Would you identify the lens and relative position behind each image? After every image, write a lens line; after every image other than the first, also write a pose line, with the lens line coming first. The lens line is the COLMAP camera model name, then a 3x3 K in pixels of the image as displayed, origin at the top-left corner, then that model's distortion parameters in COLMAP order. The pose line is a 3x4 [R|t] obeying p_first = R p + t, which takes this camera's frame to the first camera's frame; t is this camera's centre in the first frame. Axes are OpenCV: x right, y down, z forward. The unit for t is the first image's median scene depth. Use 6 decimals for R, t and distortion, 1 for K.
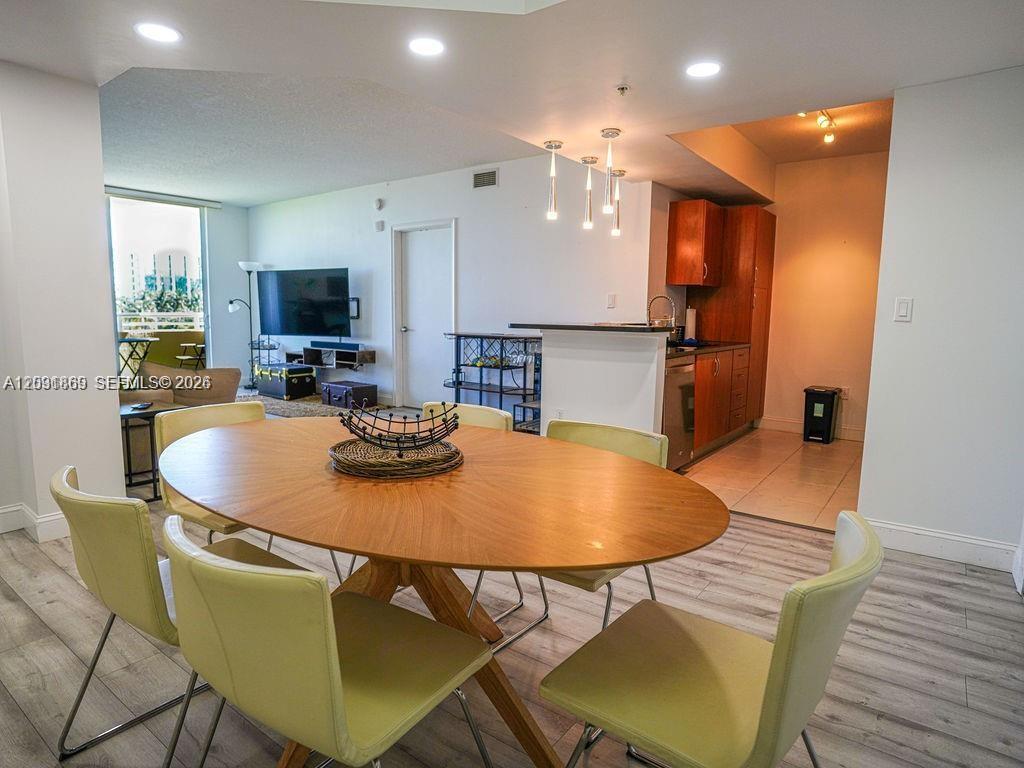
lens RADIAL K [[629.9, 0, 512.0], [0, 629.9, 384.0], [0, 0, 1]] dist [-0.000587, -0.000102]
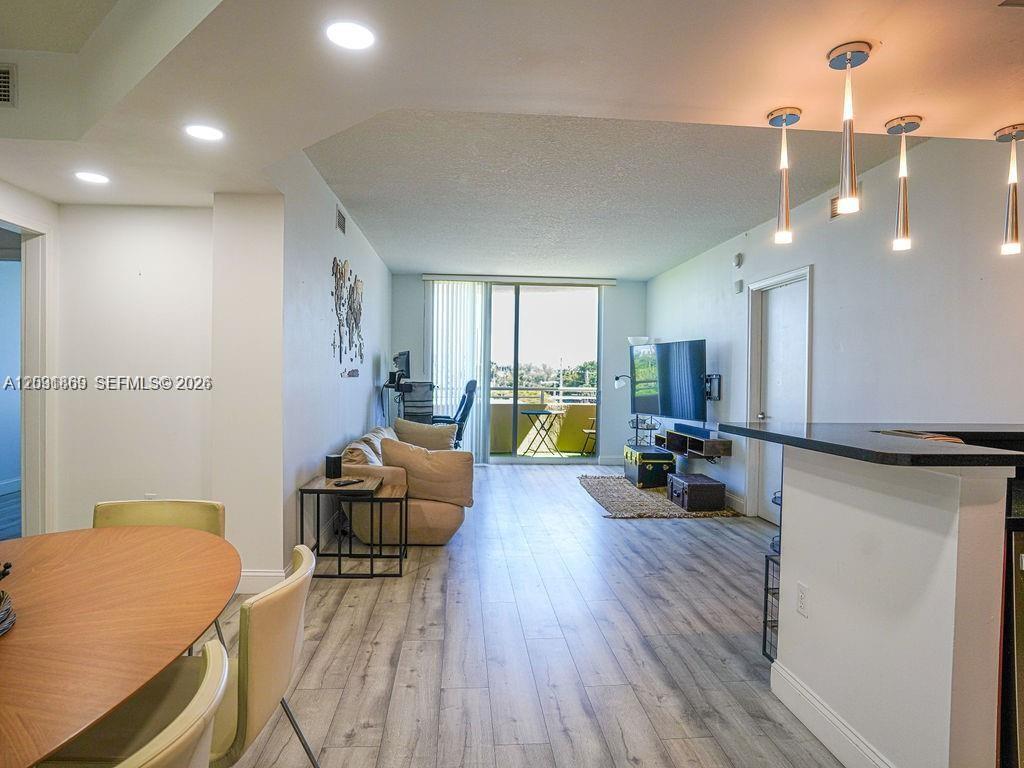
lens RADIAL K [[629.9, 0, 512.0], [0, 629.9, 384.0], [0, 0, 1]] dist [-0.000587, -0.000102]
pose [[0.690276, 0.013689, -0.723417, 0.166651], [-0.097012, 0.992544, -0.073786, -0.038202], [0.717013, 0.121113, 0.686457, 0.244736]]
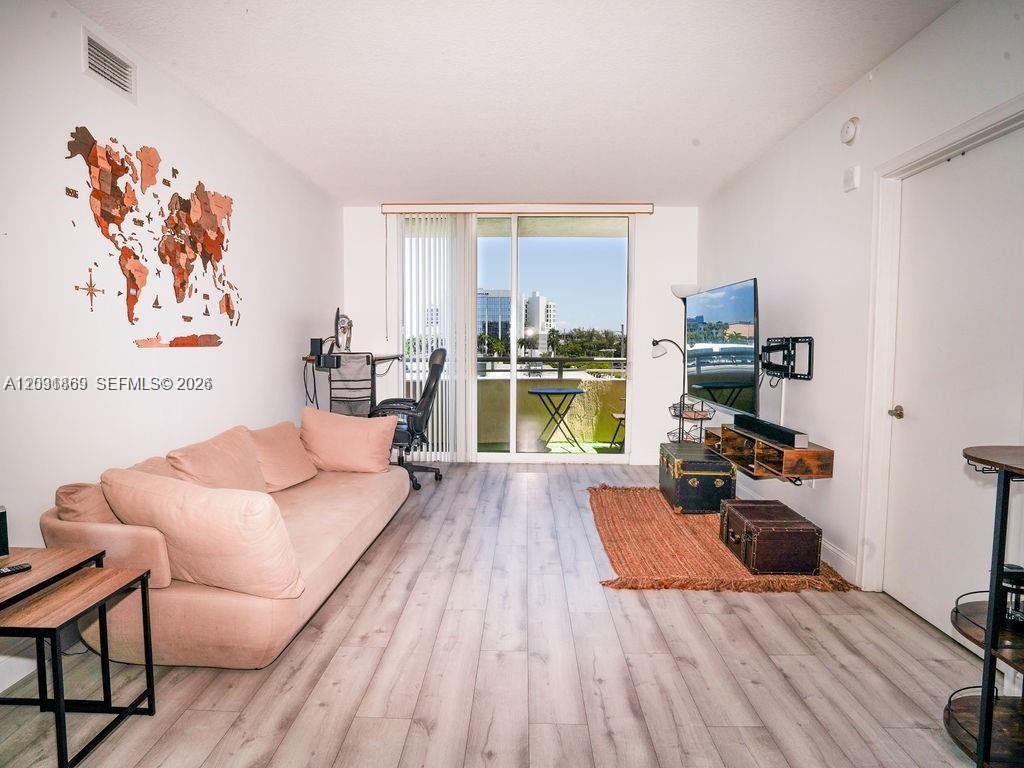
lens RADIAL K [[611.6, 0, 509.9], [0, 611.6, 394.9], [0, 0, 1]] dist [-0.006559, -0.000295]
pose [[0.605840, 0.063801, -0.793024, -0.008809], [-0.097751, 0.995196, 0.005389, -0.073140], [0.789558, 0.074254, 0.609167, 0.536633]]
